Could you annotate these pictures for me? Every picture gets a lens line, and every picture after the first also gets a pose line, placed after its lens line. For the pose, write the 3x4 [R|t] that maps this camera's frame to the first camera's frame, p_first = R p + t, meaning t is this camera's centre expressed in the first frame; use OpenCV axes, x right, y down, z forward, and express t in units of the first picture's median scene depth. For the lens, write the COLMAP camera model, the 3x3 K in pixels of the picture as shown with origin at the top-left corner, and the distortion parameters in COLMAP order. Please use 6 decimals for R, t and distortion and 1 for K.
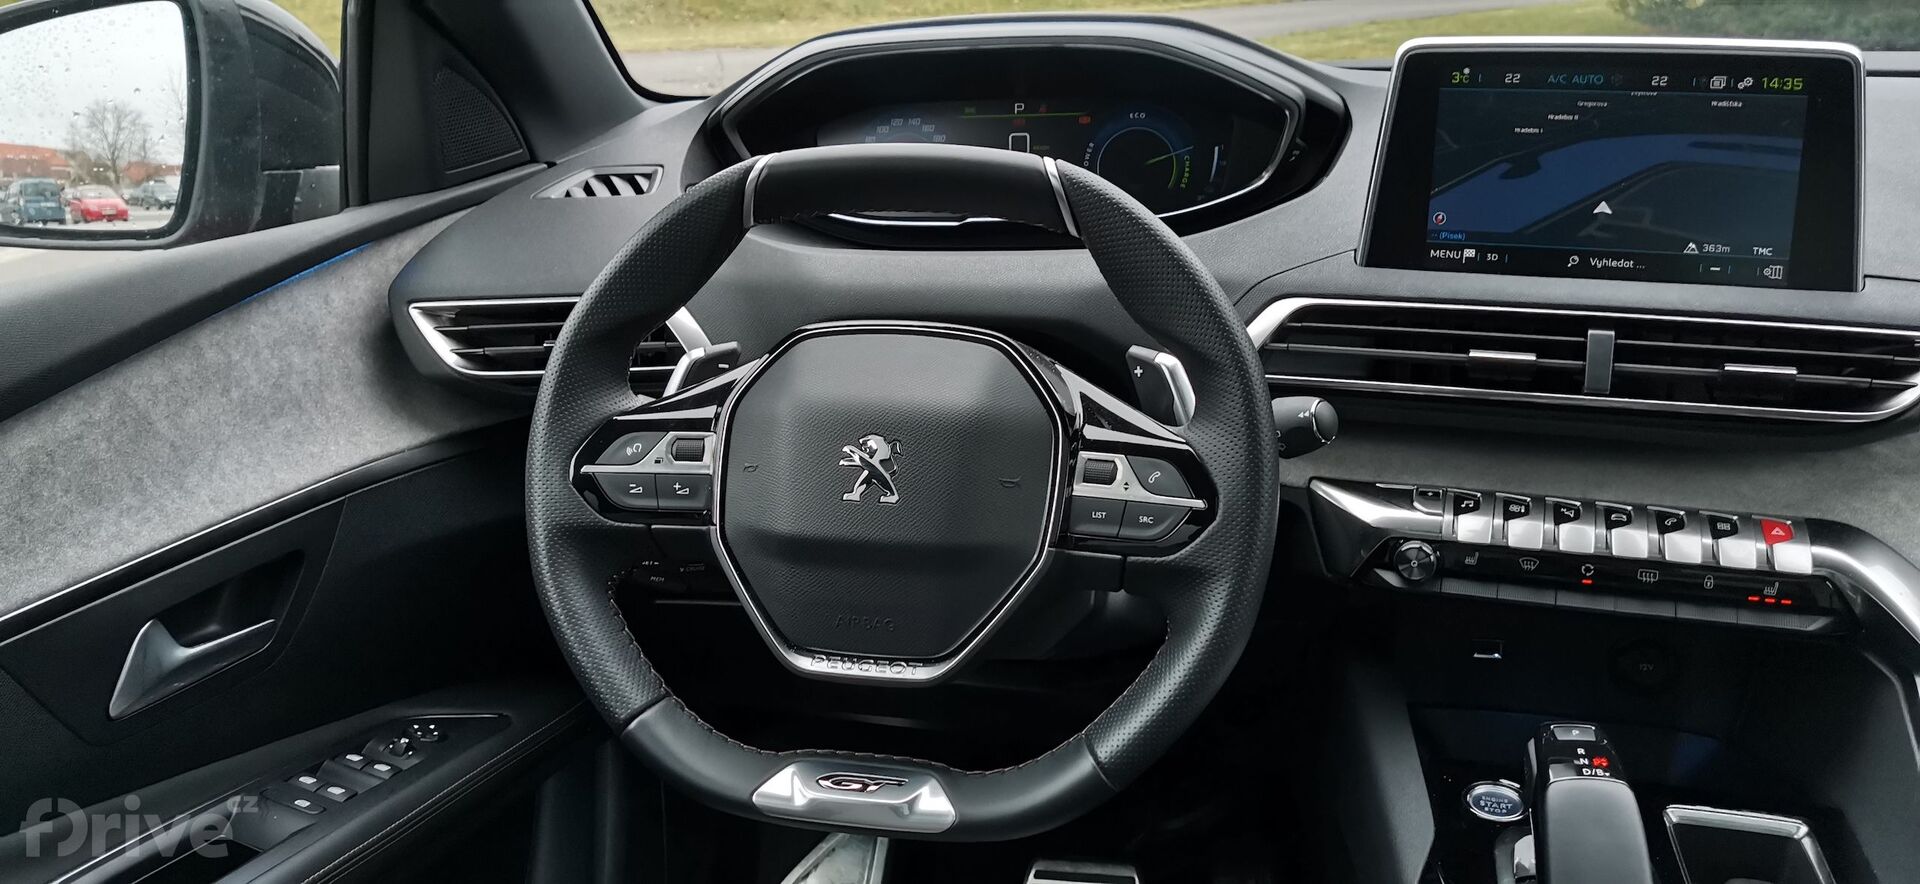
lens RADIAL K [[1512.8, 0, 897.8], [0, 1512.8, 444.6], [0, 0, 1]] dist [0.003197, -0.080827]
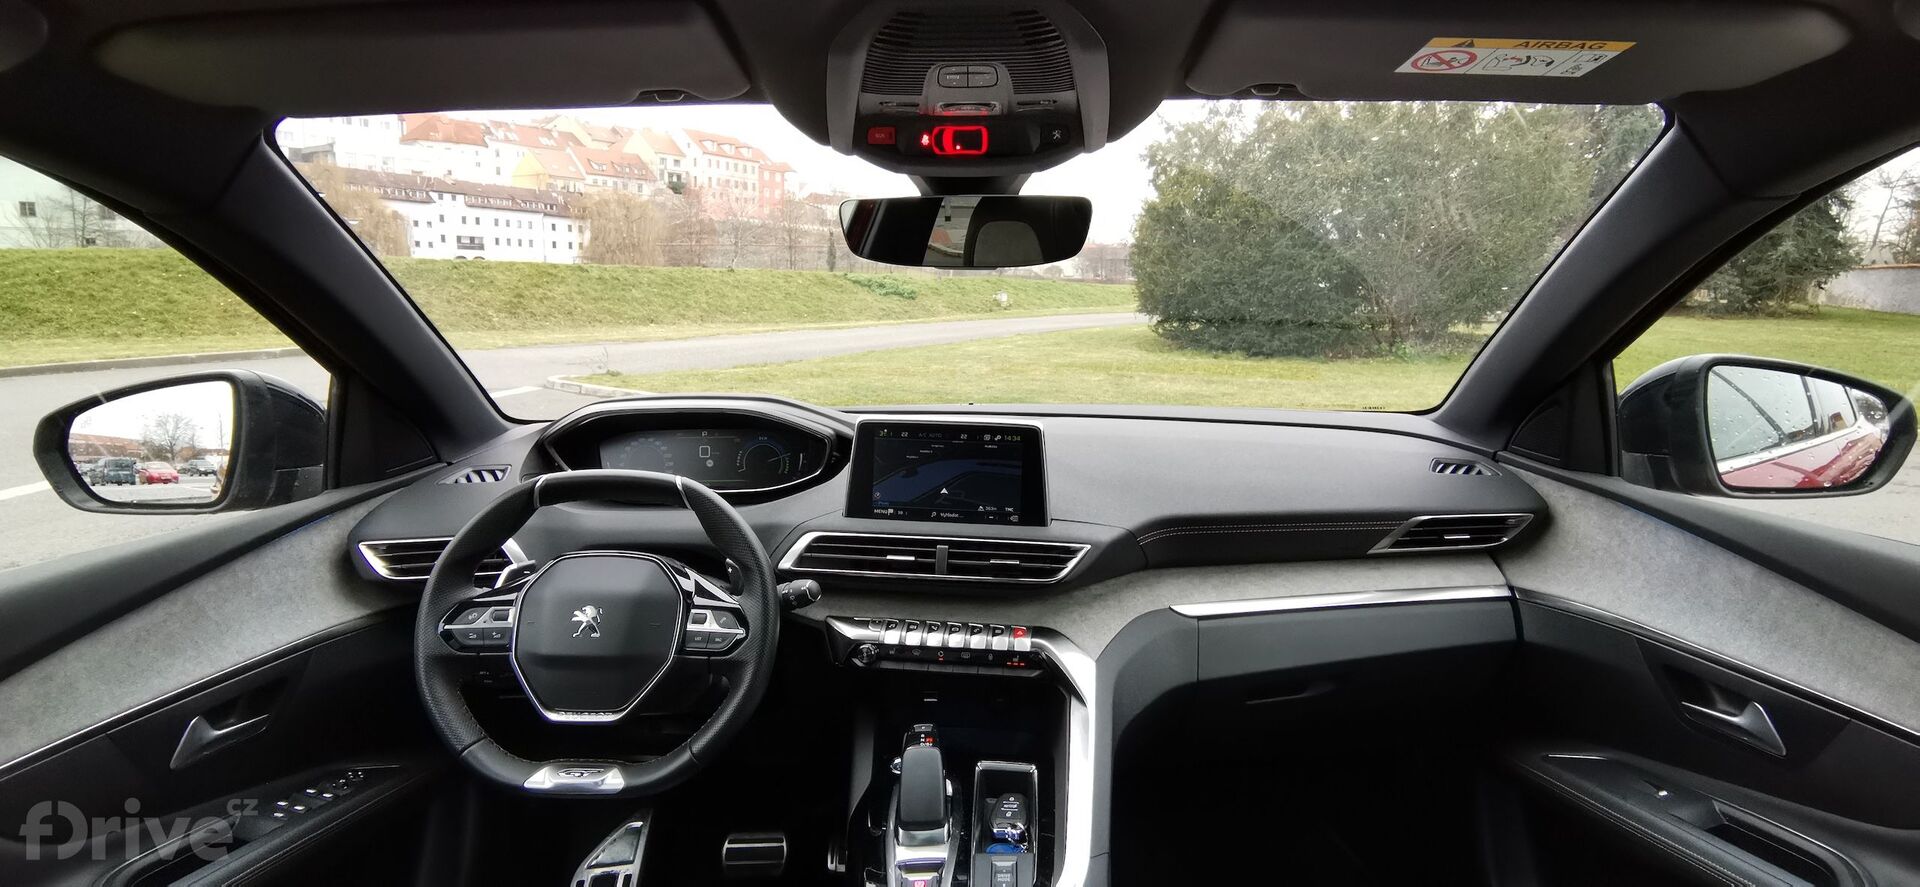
lens RADIAL K [[984.1, 0, 962.9], [0, 984.1, 436.3], [0, 0, 1]] dist [0.022579, -0.027361]
pose [[0.975442, 0.001109, 0.220252, 0.171535], [0.033325, 0.987731, -0.152566, -0.011085], [-0.217719, 0.156159, 0.963438, -0.461919]]
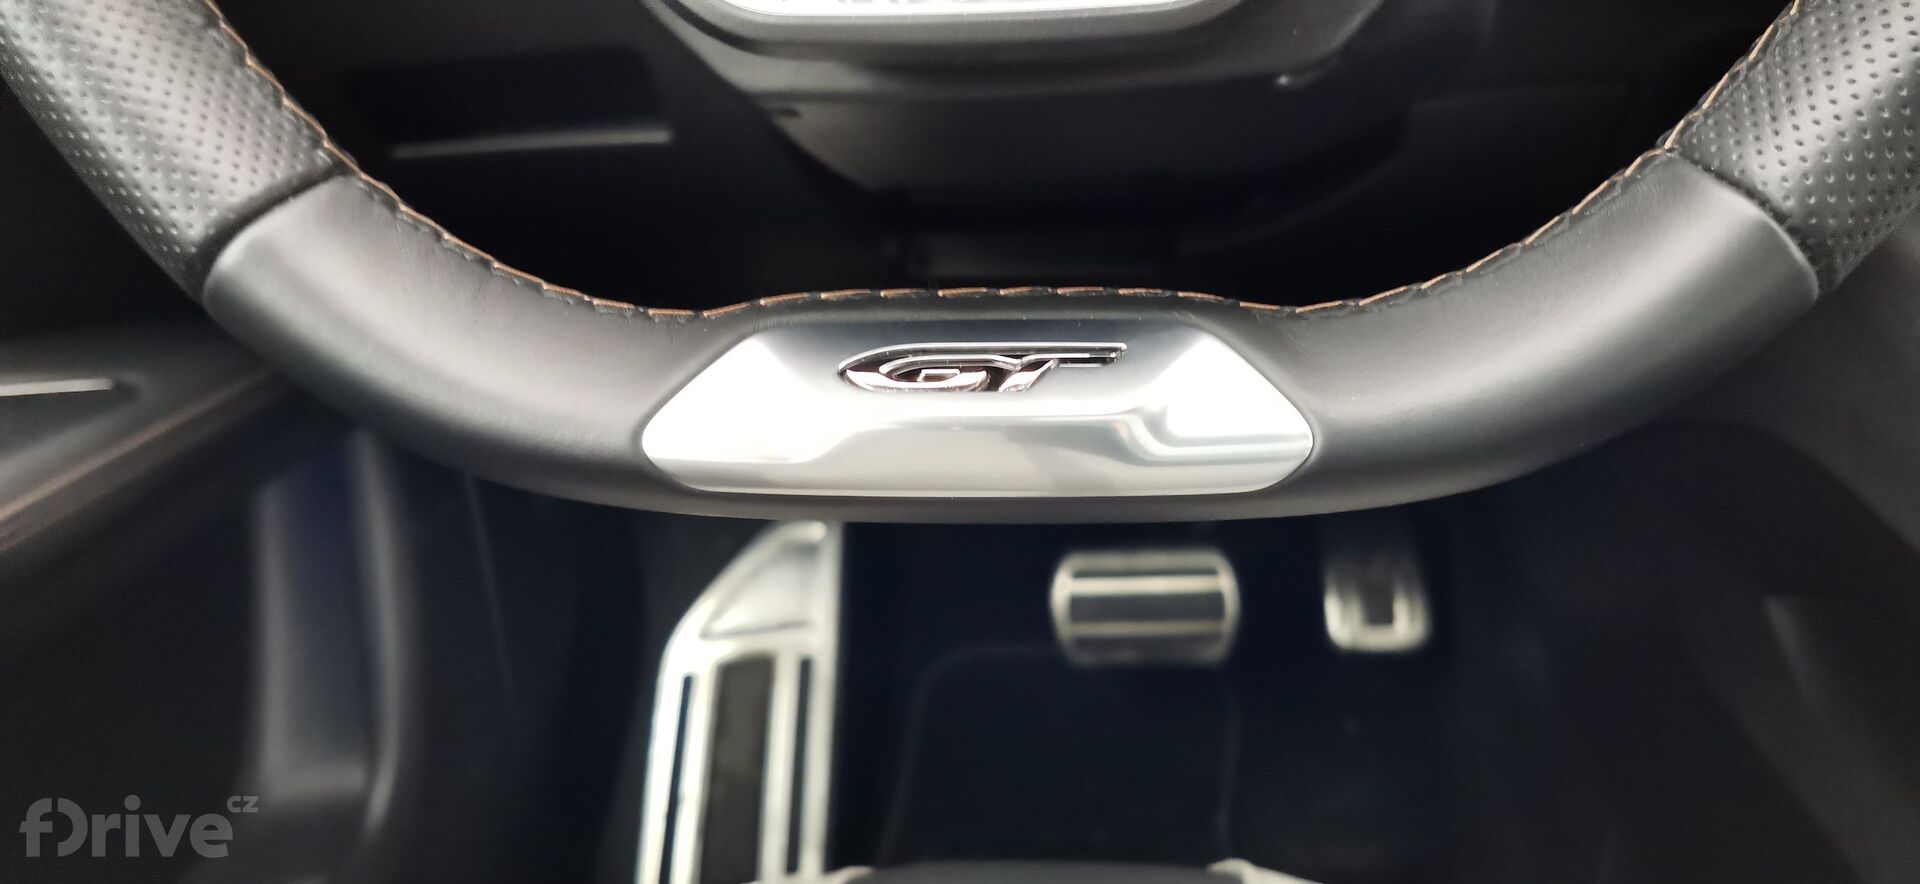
lens RADIAL K [[1512.8, 0, 897.8], [0, 1512.8, 444.6], [0, 0, 1]] dist [0.003197, -0.080827]
pose [[0.991603, -0.087031, 0.095650, -0.064719], [0.067320, 0.978926, 0.192800, 0.157390], [-0.110414, -0.184742, 0.976565, 0.612974]]
